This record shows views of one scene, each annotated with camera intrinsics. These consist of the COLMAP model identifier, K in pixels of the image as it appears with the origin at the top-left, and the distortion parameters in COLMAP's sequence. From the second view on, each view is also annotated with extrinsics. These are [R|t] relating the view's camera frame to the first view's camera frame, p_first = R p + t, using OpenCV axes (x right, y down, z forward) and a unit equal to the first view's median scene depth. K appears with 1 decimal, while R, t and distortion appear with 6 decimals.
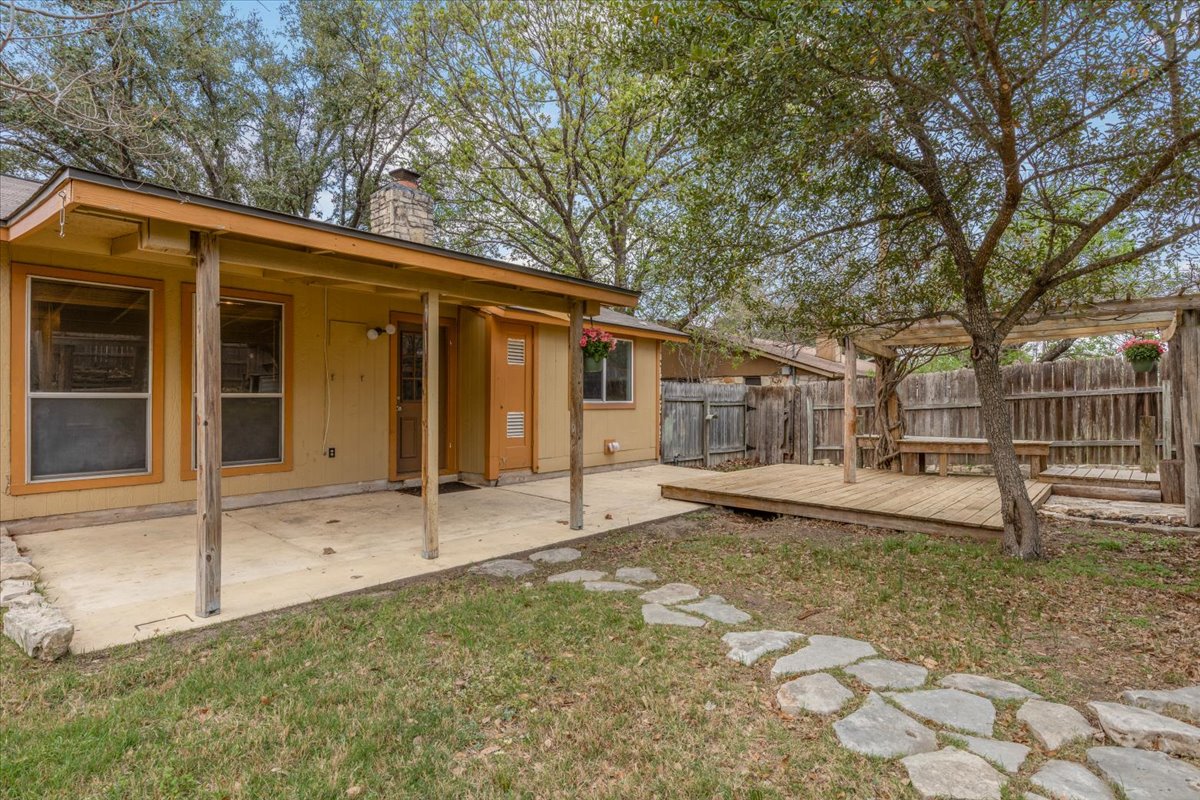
lens RADIAL K [[562.8, 0, 604.7], [0, 562.8, 399.1], [0, 0, 1]] dist [-0.003196, -0.000068]
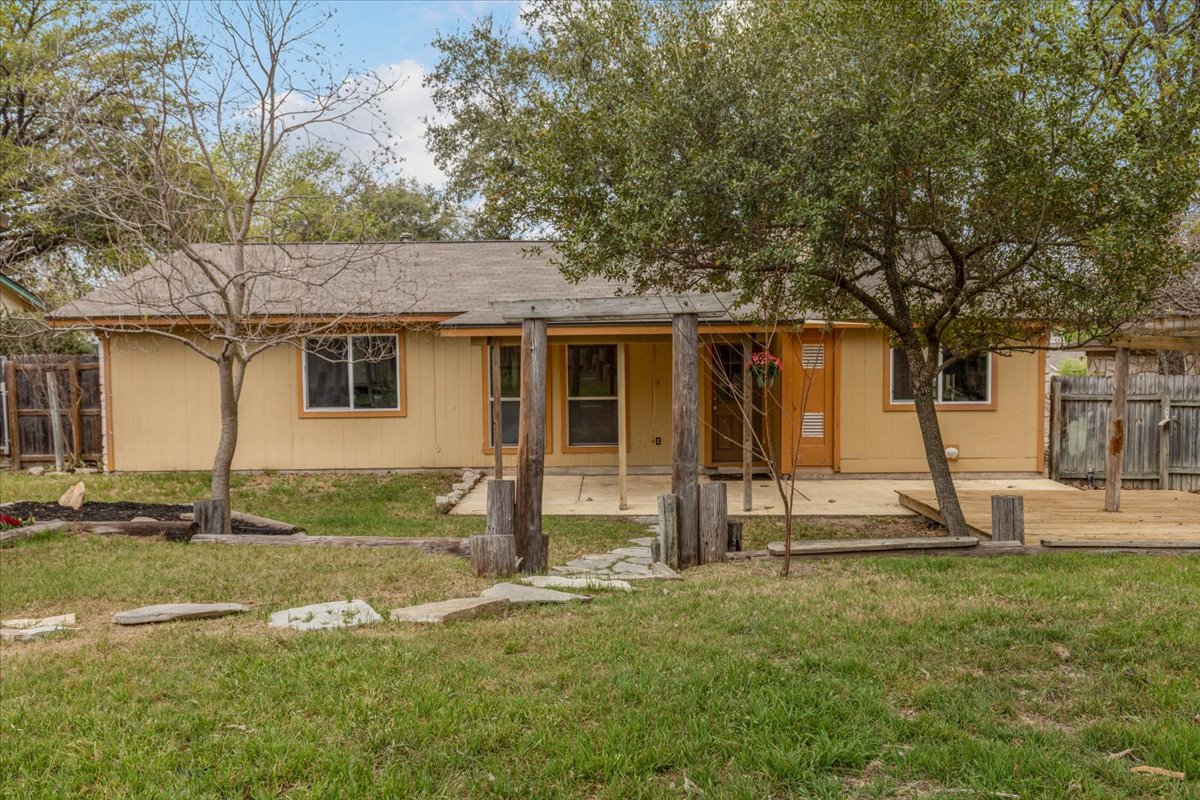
lens RADIAL K [[701.4, 0, 607.1], [0, 701.4, 400.5], [0, 0, 1]] dist [-0.000023, 0.000973]
pose [[0.701505, 0.015746, -0.712490, 0.404625], [0.006712, 0.999566, 0.028699, -0.032354], [0.712633, -0.024915, 0.701095, -0.162335]]
